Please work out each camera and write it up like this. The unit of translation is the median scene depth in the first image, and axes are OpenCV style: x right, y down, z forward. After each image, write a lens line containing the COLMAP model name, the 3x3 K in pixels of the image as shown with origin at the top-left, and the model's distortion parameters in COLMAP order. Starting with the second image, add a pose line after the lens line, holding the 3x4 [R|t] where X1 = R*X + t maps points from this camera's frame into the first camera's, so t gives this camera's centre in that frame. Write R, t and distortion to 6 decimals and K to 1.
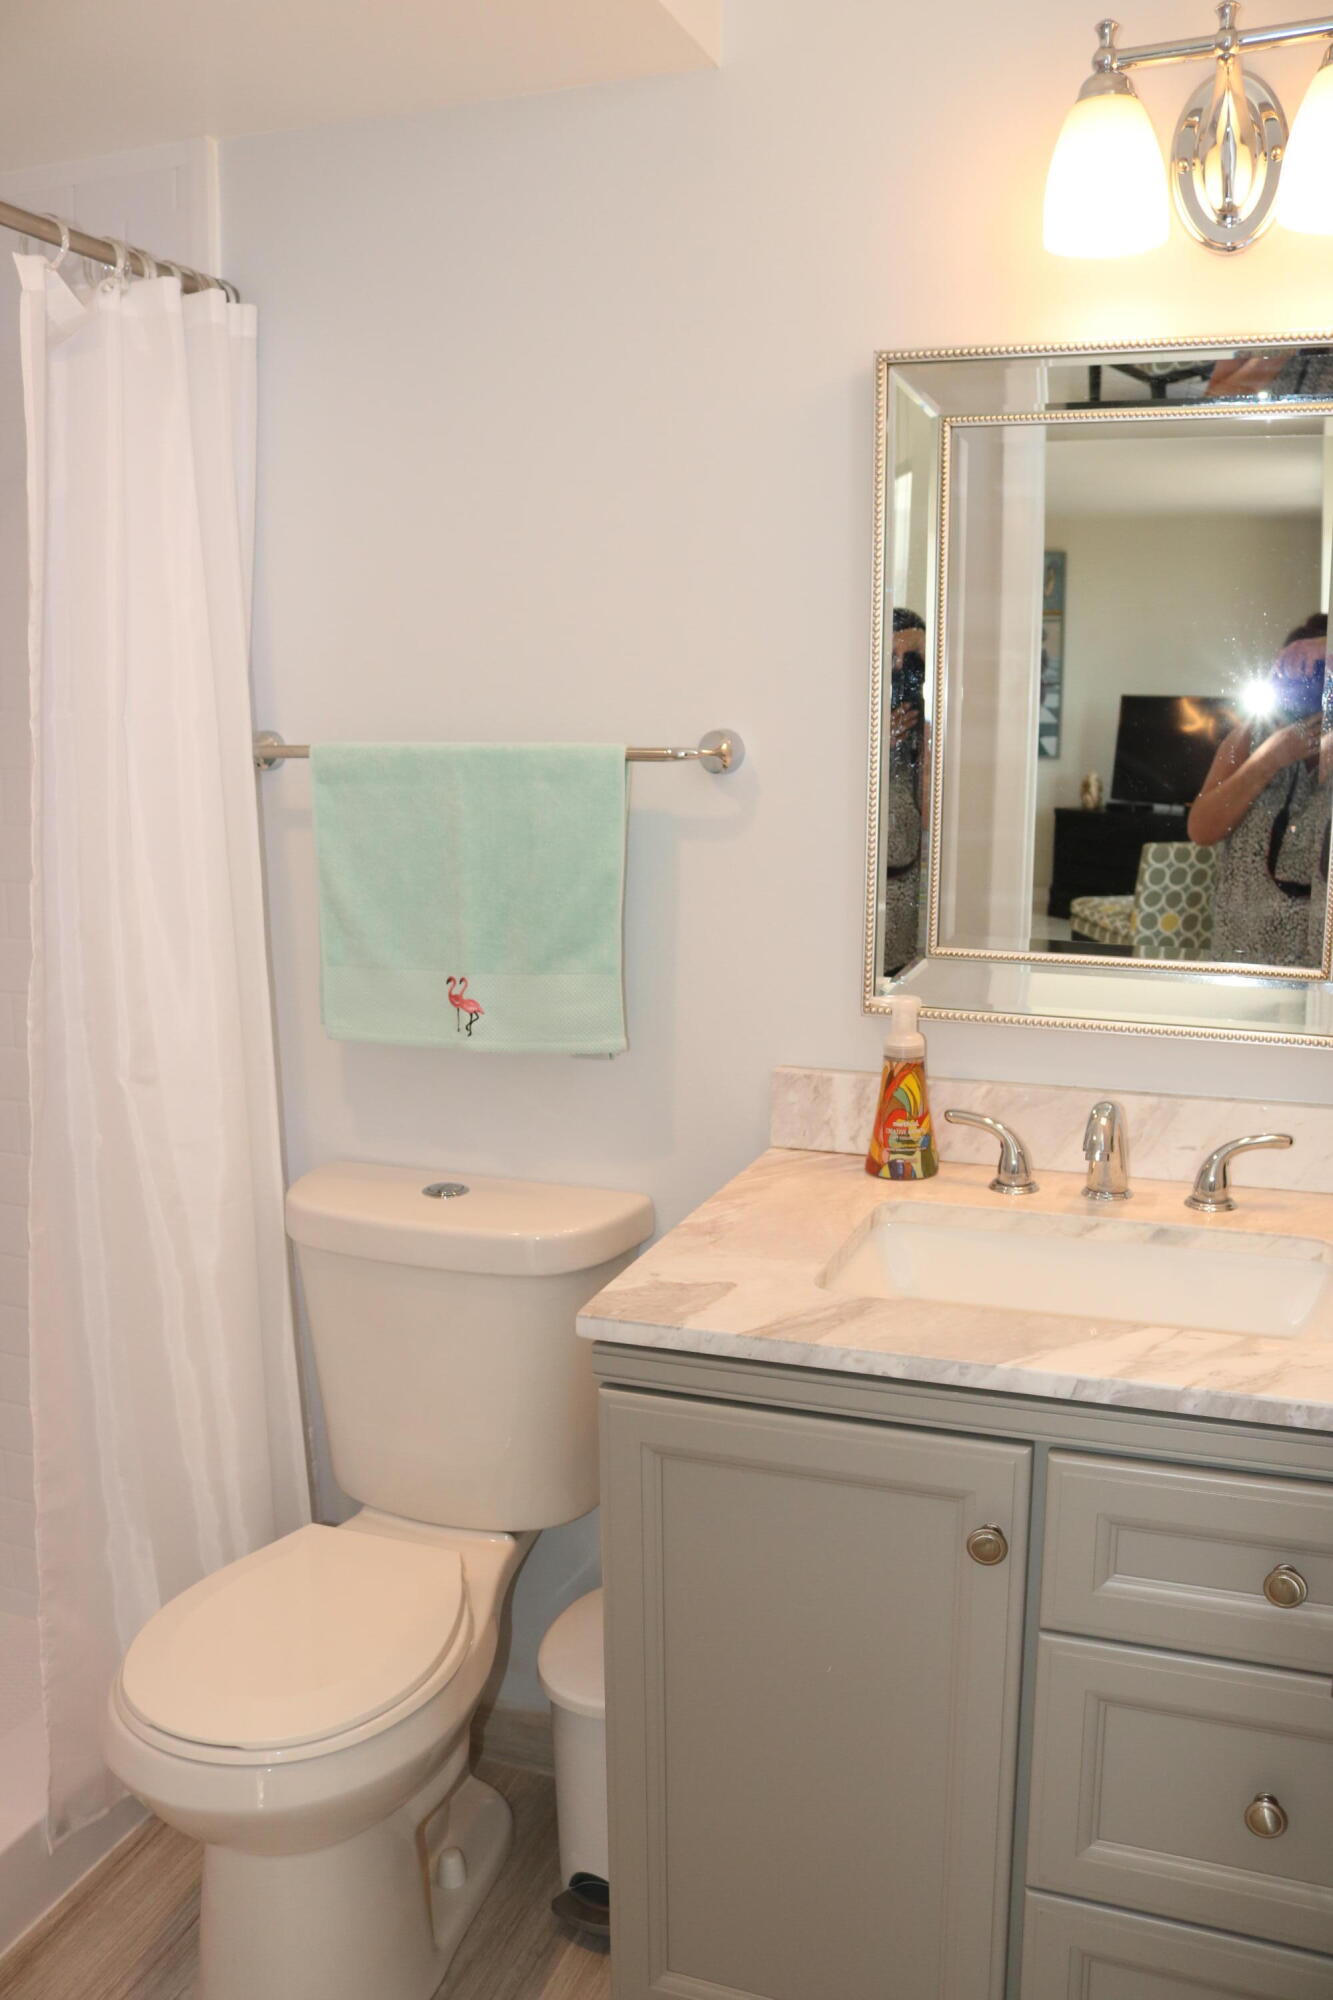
lens RADIAL K [[1657.7, 0, 666.5], [0, 1657.7, 1000.0], [0, 0, 1]] dist [-0.160751, 0.132398]
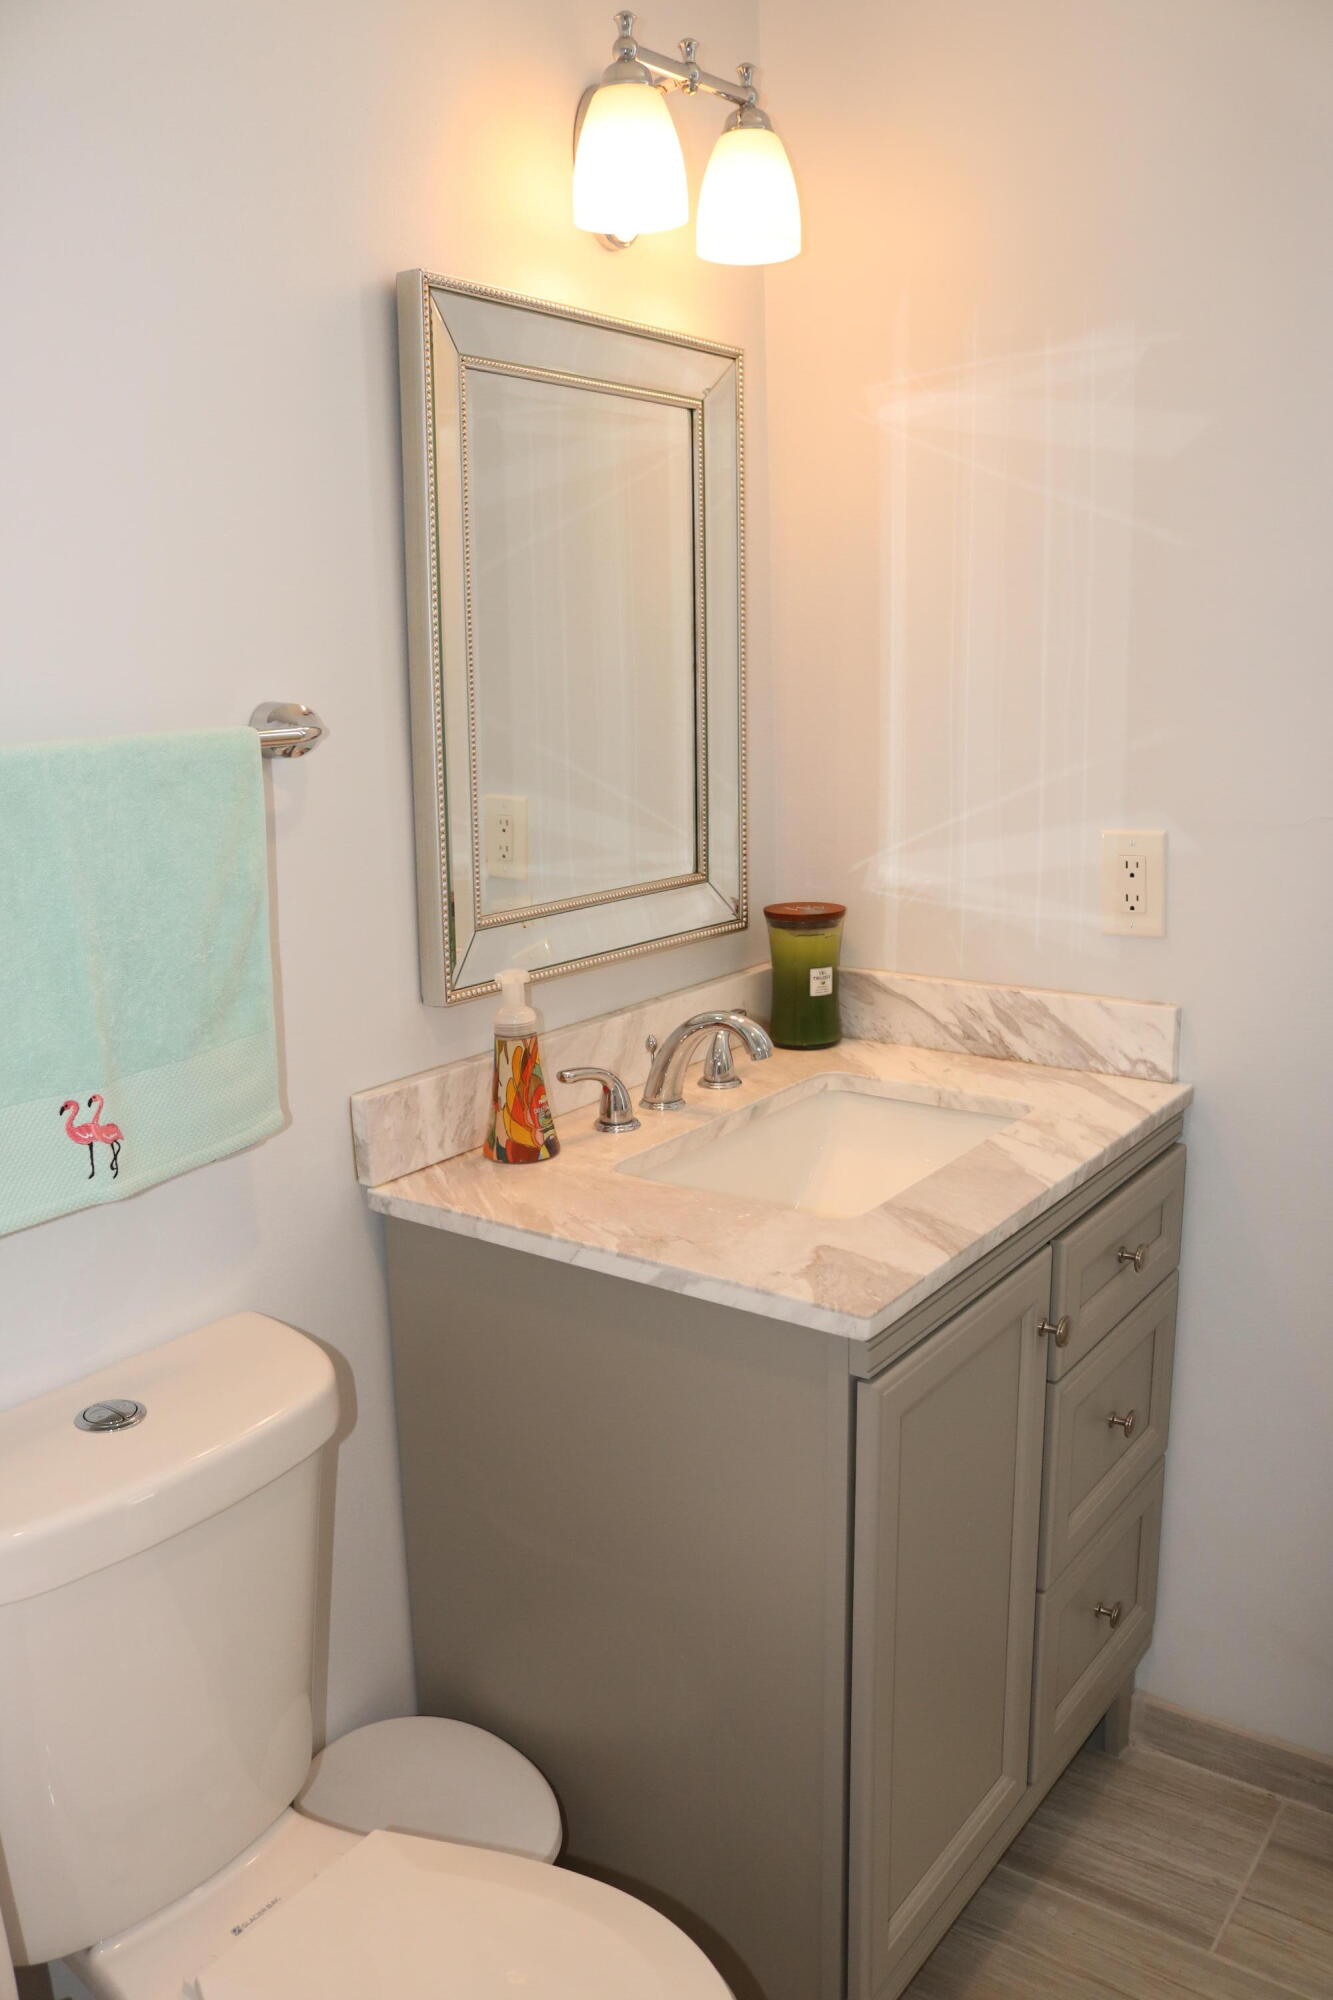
lens RADIAL K [[1657.7, 0, 666.5], [0, 1657.7, 1000.0], [0, 0, 1]] dist [-0.160751, 0.132398]
pose [[0.250375, -0.207931, 0.945557, -0.690476], [0.184457, 0.969019, 0.164248, -0.118077], [-0.950415, 0.133291, 0.280972, 0.610322]]
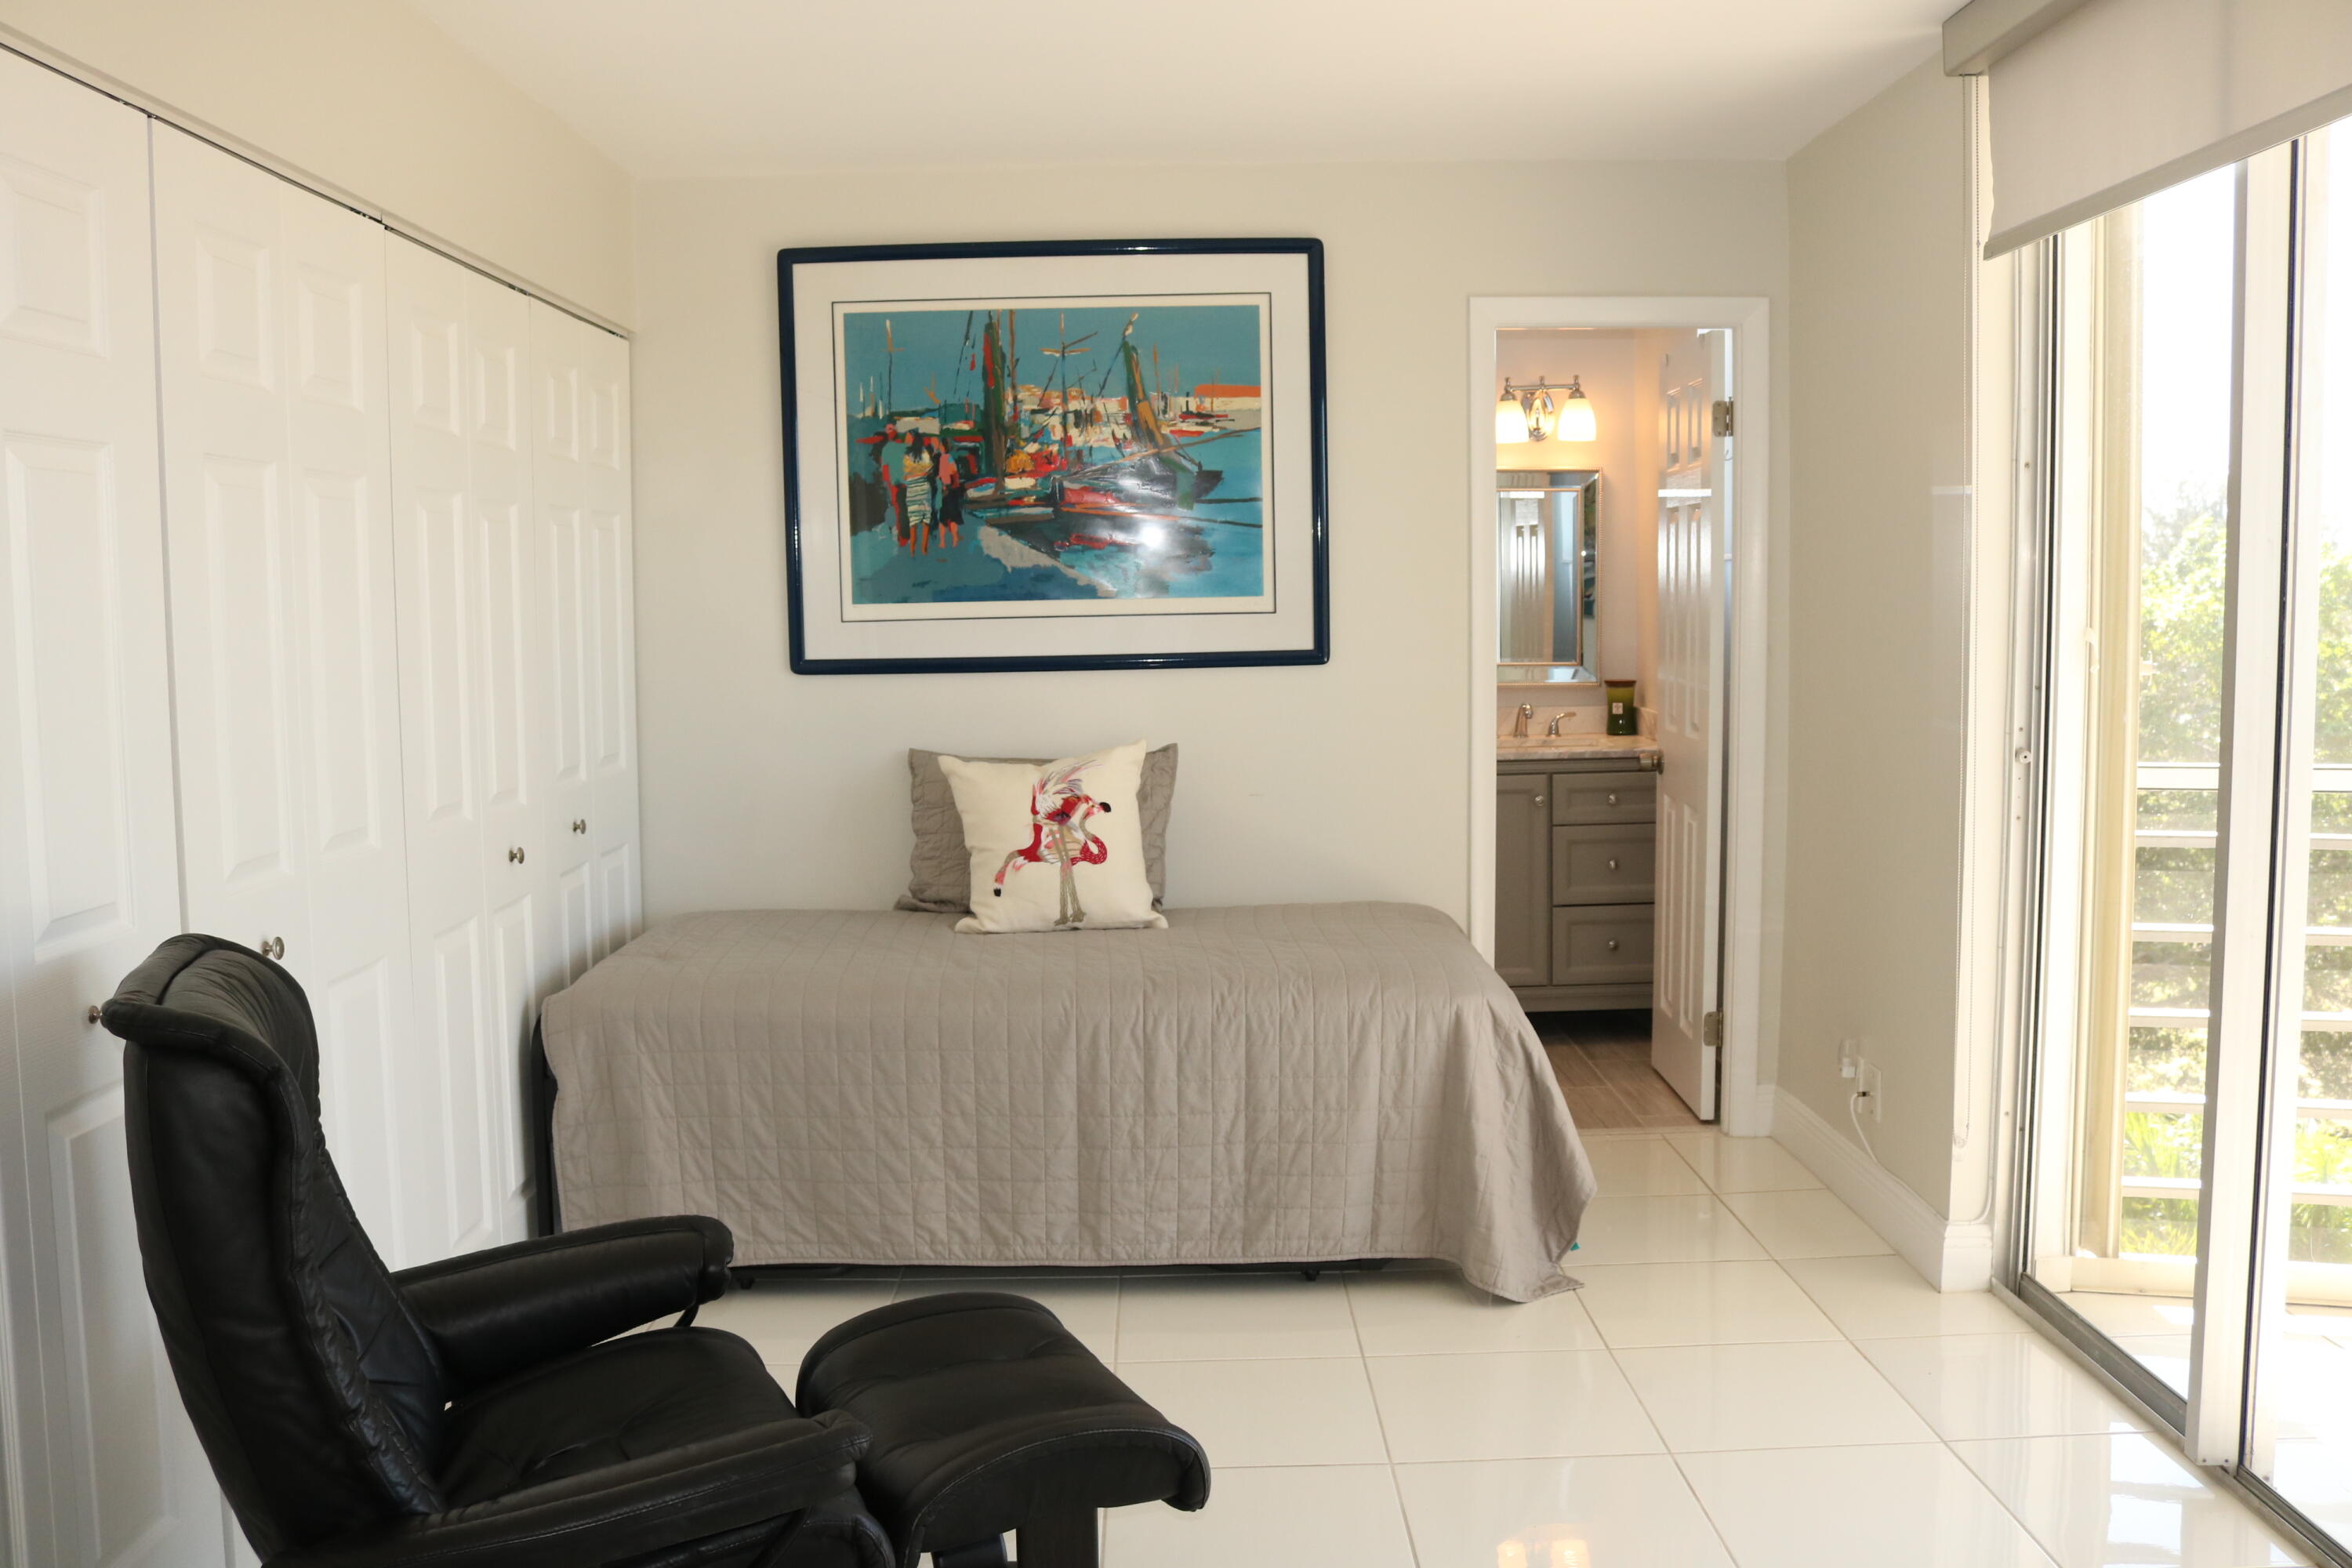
lens RADIAL K [[1949.4, 0, 1180.3], [0, 1949.4, 769.6], [0, 0, 1]] dist [-0.160751, 0.132398]
pose [[0.934311, -0.045609, 0.353528, -1.493892], [0.073624, 0.995087, -0.066195, 0.341091], [-0.348772, 0.087875, 0.933079, -2.011054]]
